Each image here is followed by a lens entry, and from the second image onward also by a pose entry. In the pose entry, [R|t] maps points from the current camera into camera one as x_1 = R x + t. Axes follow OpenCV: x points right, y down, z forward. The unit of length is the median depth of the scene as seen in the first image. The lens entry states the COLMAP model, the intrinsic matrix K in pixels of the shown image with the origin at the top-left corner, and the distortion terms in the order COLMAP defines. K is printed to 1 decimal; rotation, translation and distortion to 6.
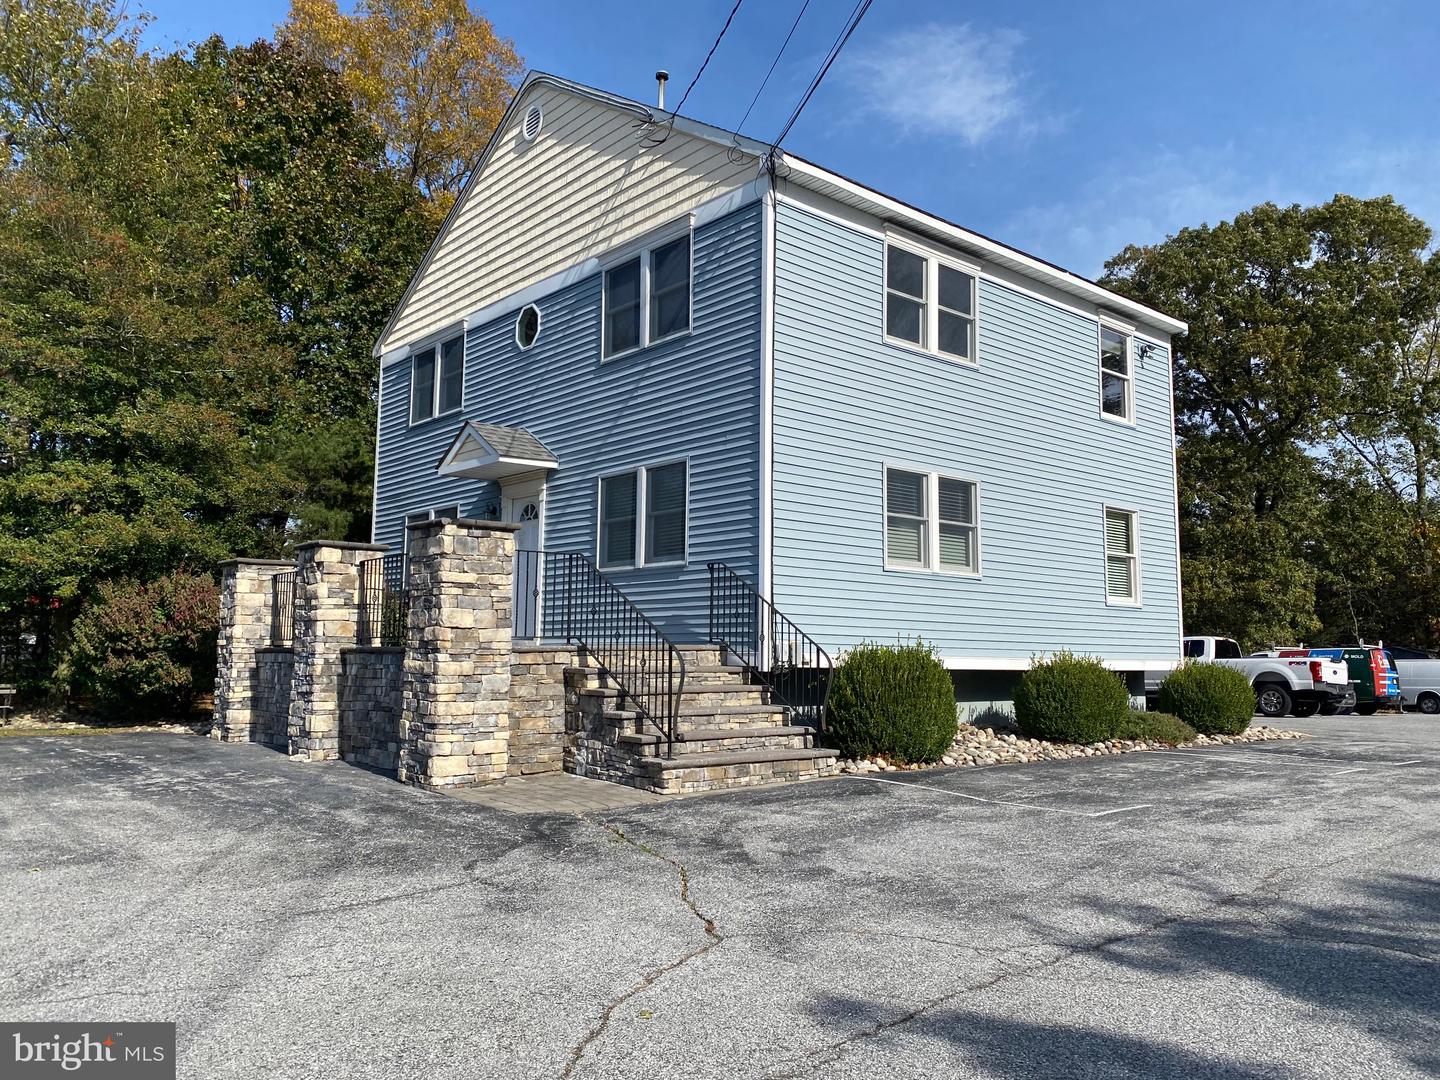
lens RADIAL K [[1104.5, 0, 716.1], [0, 1104.5, 534.2], [0, 0, 1]] dist [0.073673, -0.084022]
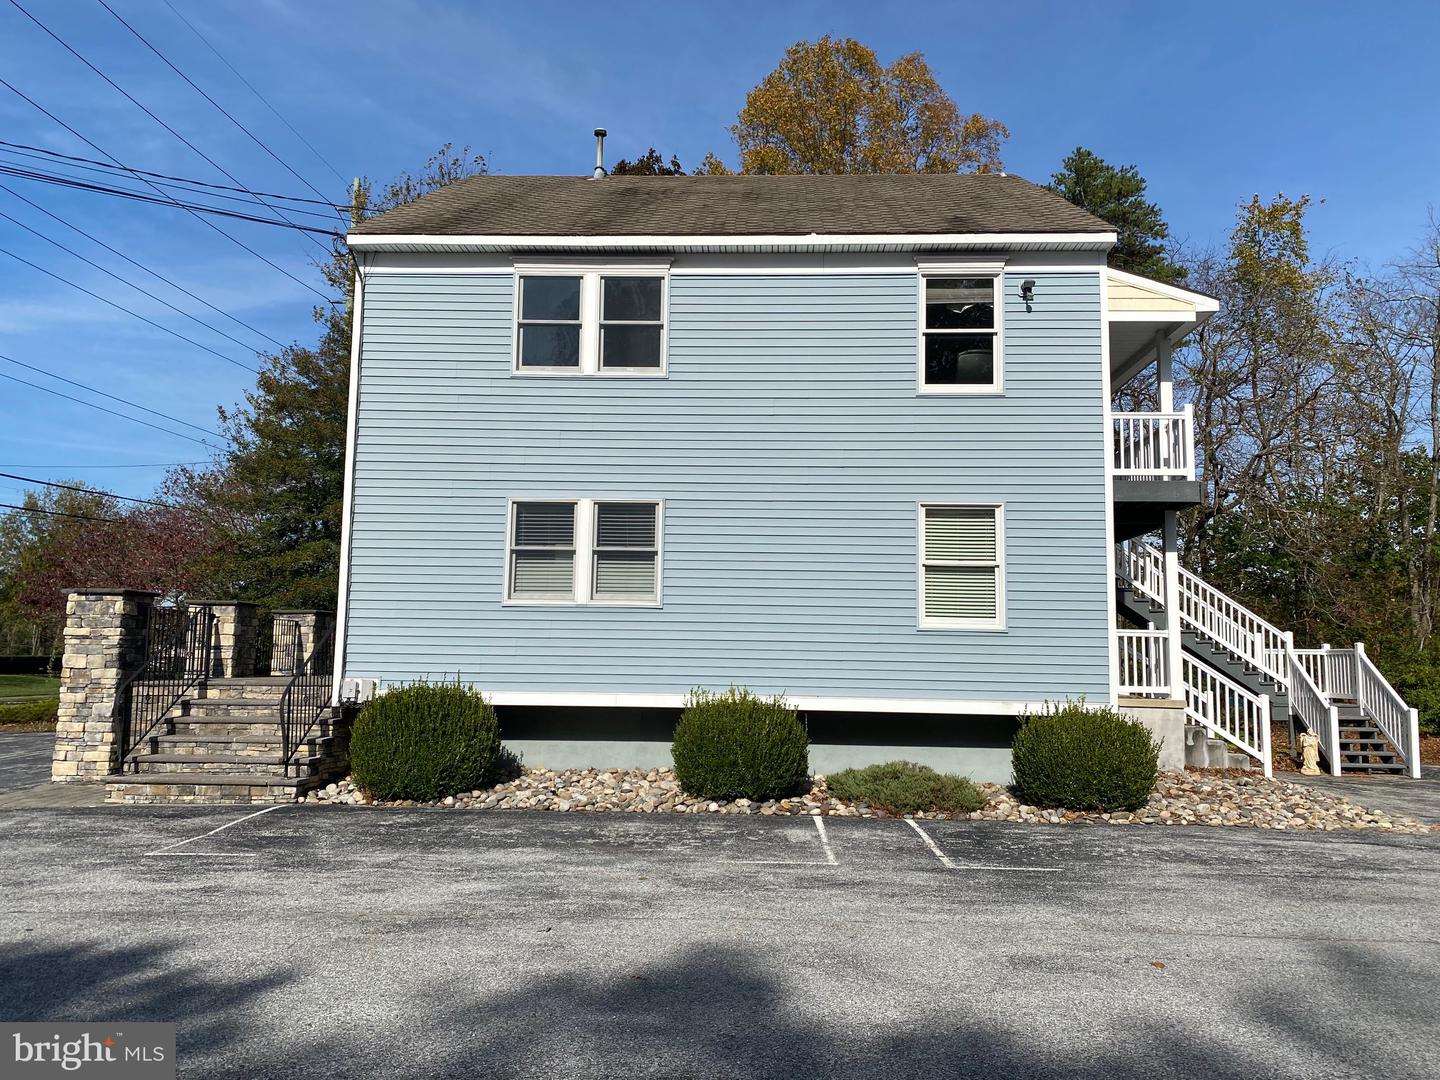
lens RADIAL K [[1104.5, 0, 713.3], [0, 1104.5, 538.8], [0, 0, 1]] dist [0.073673, -0.084022]
pose [[0.721503, -0.073663, -0.688481, 0.952214], [0.069043, 0.997023, -0.034320, 0.019572], [0.688960, -0.022773, 0.724442, 0.395753]]
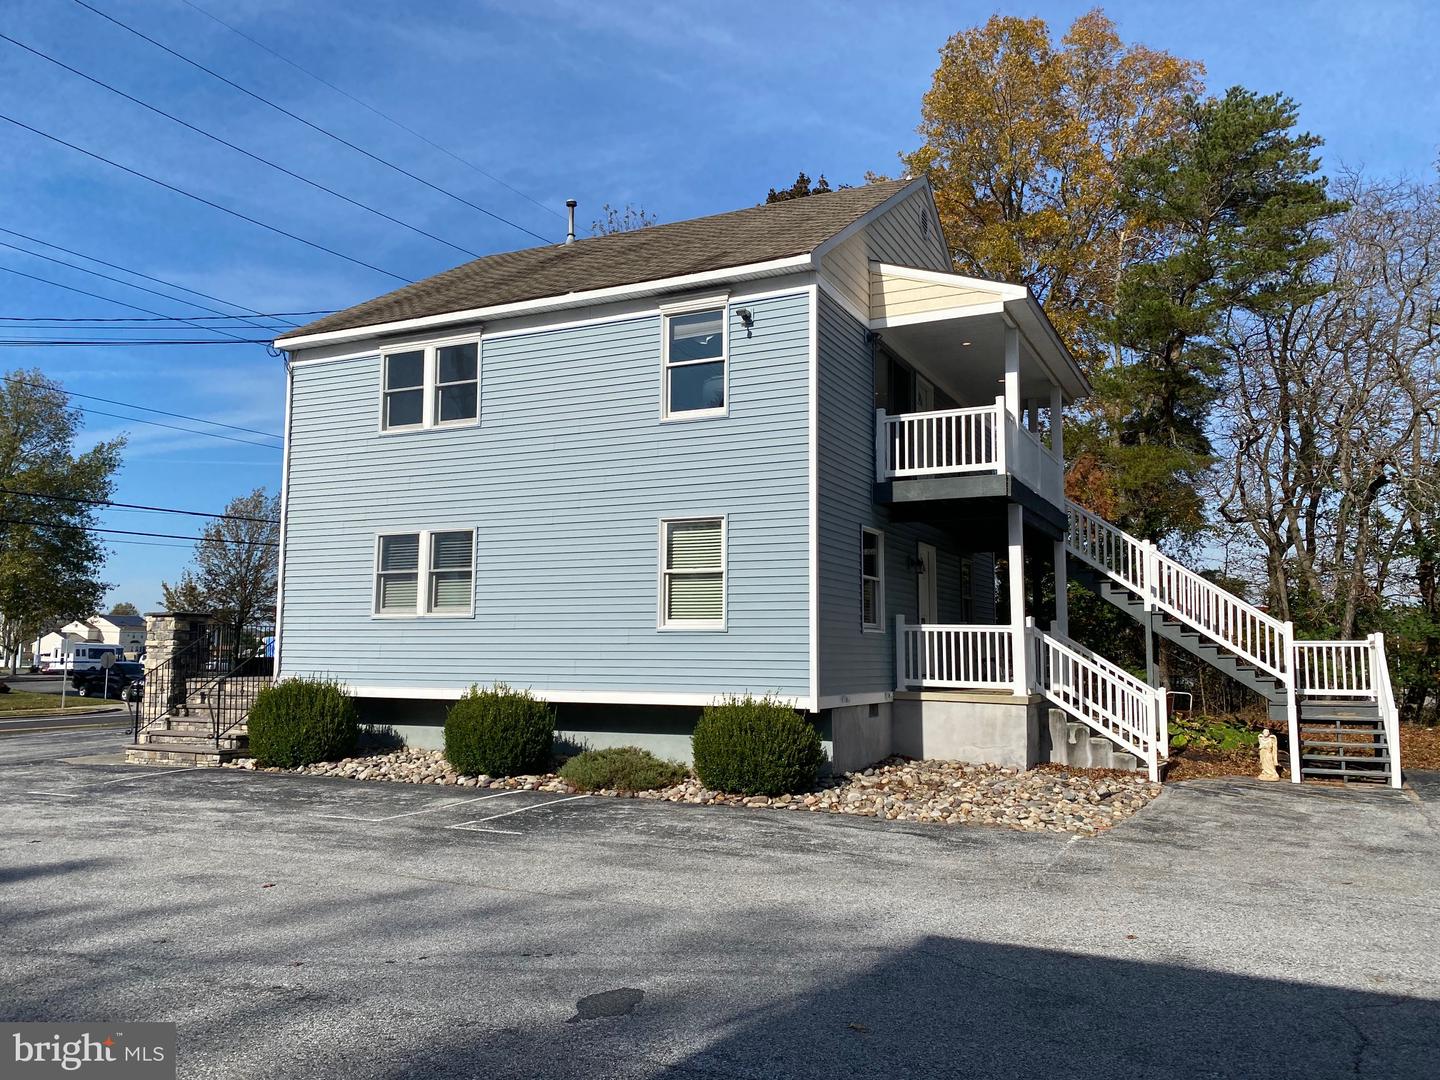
lens RADIAL K [[1104.5, 0, 699.6], [0, 1104.5, 544.5], [0, 0, 1]] dist [0.073673, -0.084022]
pose [[0.379562, -0.098337, -0.919925, 1.427324], [0.100722, 0.992817, -0.064571, 0.066383], [0.919667, -0.068148, 0.386740, 0.832235]]
